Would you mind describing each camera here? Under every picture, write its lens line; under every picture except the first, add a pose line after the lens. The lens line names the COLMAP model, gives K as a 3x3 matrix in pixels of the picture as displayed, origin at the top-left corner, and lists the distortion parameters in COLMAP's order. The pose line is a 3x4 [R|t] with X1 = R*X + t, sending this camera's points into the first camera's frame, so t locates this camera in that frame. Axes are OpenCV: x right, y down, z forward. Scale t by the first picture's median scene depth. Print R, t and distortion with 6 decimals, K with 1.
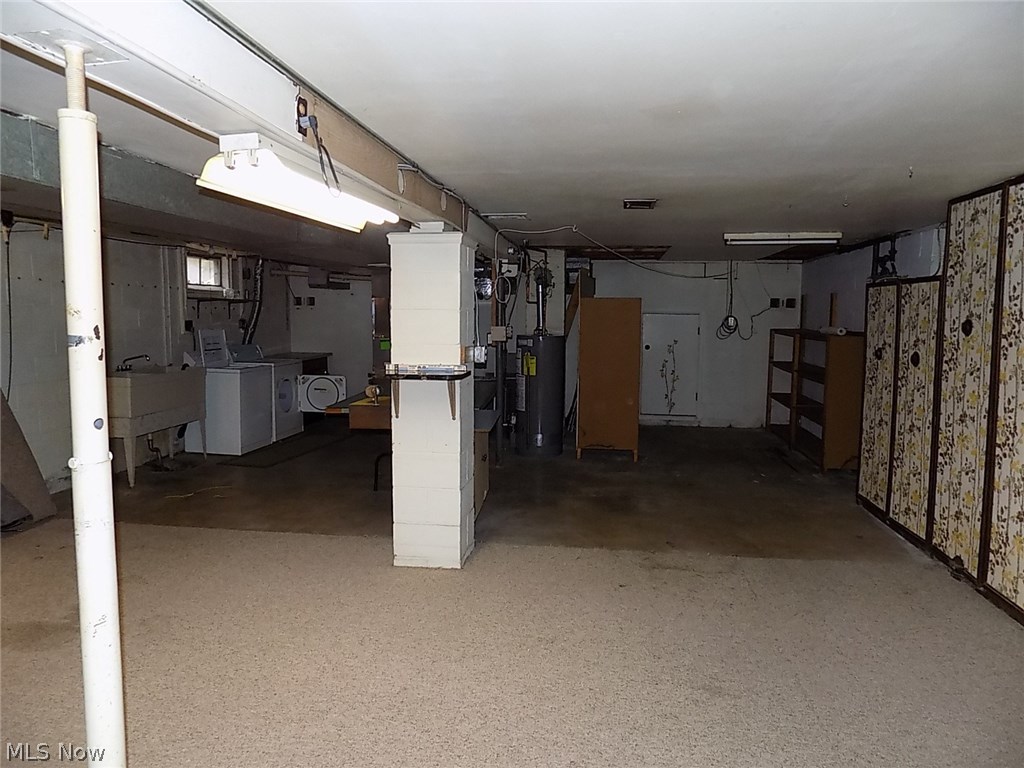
lens RADIAL K [[685.0, 0, 512.5], [0, 685.0, 381.1], [0, 0, 1]] dist [-0.077087, 0.069368]
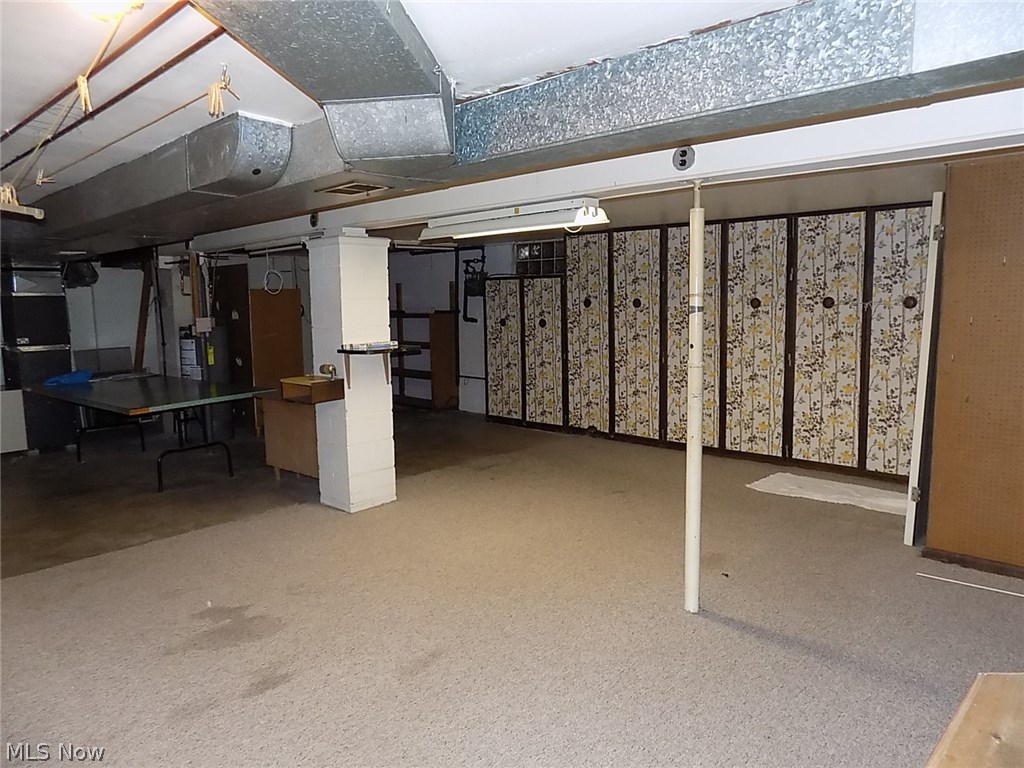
lens RADIAL K [[685.0, 0, 512.5], [0, 685.0, 381.1], [0, 0, 1]] dist [-0.077087, 0.069368]
pose [[0.574585, -0.111233, 0.810851, -0.960217], [0.099258, 0.992879, 0.065868, -0.009436], [-0.812404, 0.042637, 0.581535, 0.065841]]
